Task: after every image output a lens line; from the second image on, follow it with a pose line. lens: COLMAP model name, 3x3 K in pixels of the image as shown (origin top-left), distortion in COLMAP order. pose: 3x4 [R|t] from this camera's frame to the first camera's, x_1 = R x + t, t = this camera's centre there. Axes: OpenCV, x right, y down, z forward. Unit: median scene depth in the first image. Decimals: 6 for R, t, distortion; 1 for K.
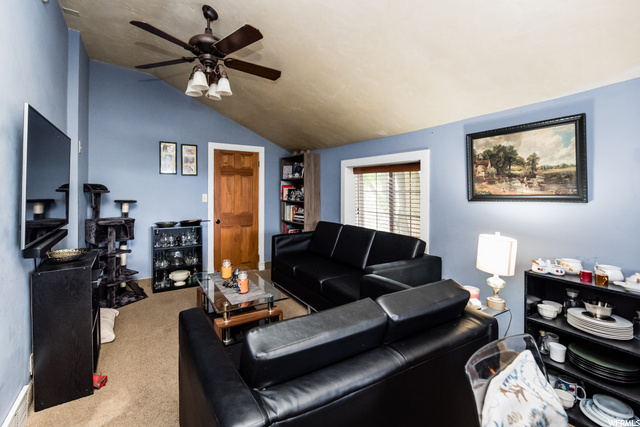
lens RADIAL K [[267.7, 0, 287.3], [0, 267.7, 191.4], [0, 0, 1]] dist [-0.000395, -0.000478]
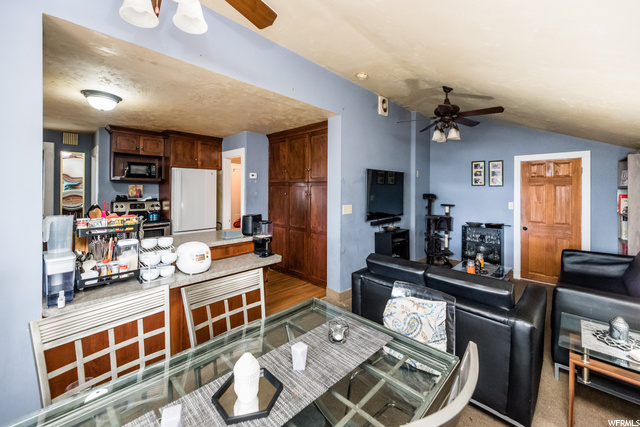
lens RADIAL K [[267.7, 0, 304.0], [0, 267.7, 191.8], [0, 0, 1]] dist [-0.000395, -0.000478]
pose [[0.197439, 0.001995, -0.980313, 0.651147], [-0.011856, 0.999930, -0.000353, -0.024254], [0.980243, 0.011693, 0.197449, -0.084332]]
